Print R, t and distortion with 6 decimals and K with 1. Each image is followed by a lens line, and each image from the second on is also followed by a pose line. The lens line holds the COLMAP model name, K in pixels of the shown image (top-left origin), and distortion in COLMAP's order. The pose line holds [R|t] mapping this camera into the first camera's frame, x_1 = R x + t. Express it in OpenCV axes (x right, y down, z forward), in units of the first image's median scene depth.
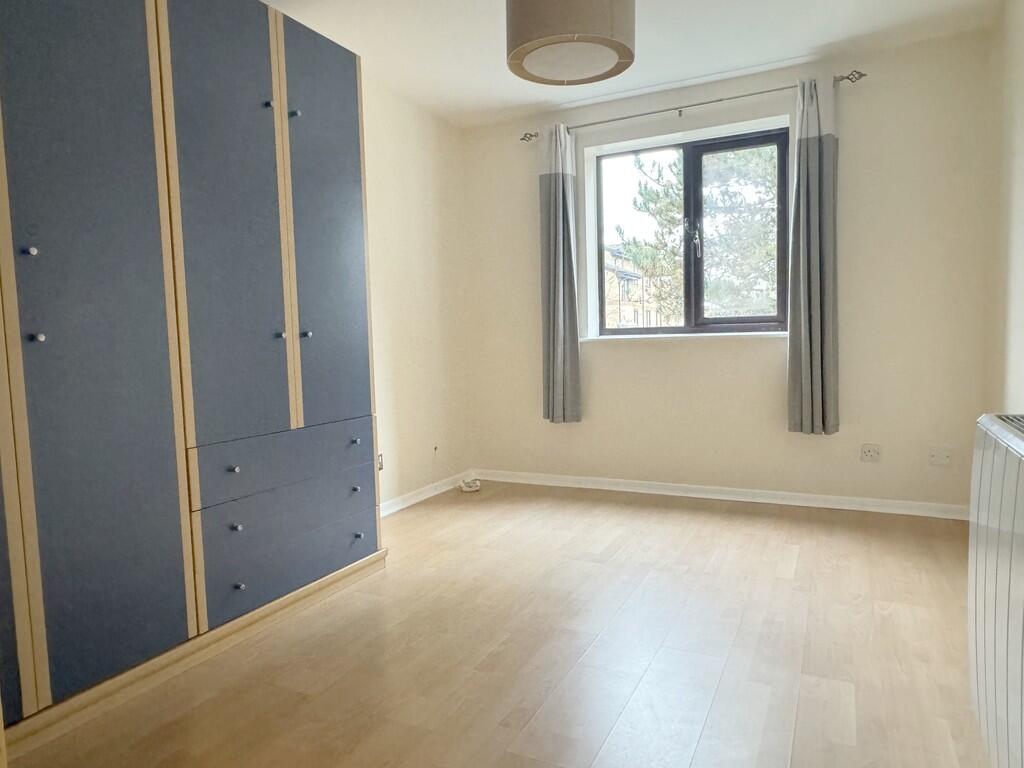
lens RADIAL K [[658.1, 0, 511.7], [0, 658.1, 381.4], [0, 0, 1]] dist [0.001215, 0.000226]
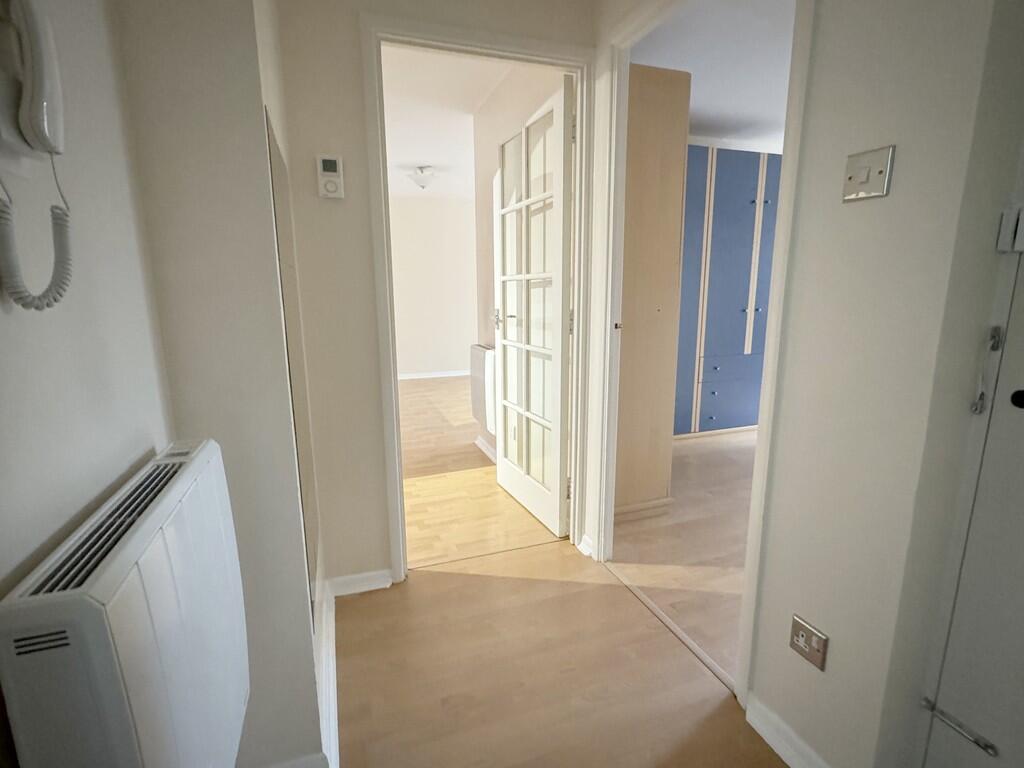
lens RADIAL K [[498.1, 0, 511.4], [0, 498.1, 384.7], [0, 0, 1]] dist [0.001814, 0.000092]
pose [[0.719805, 0.156601, -0.676282, 0.251430], [-0.058303, 0.984418, 0.165897, -0.059271], [0.691723, -0.079984, 0.717720, -0.756633]]
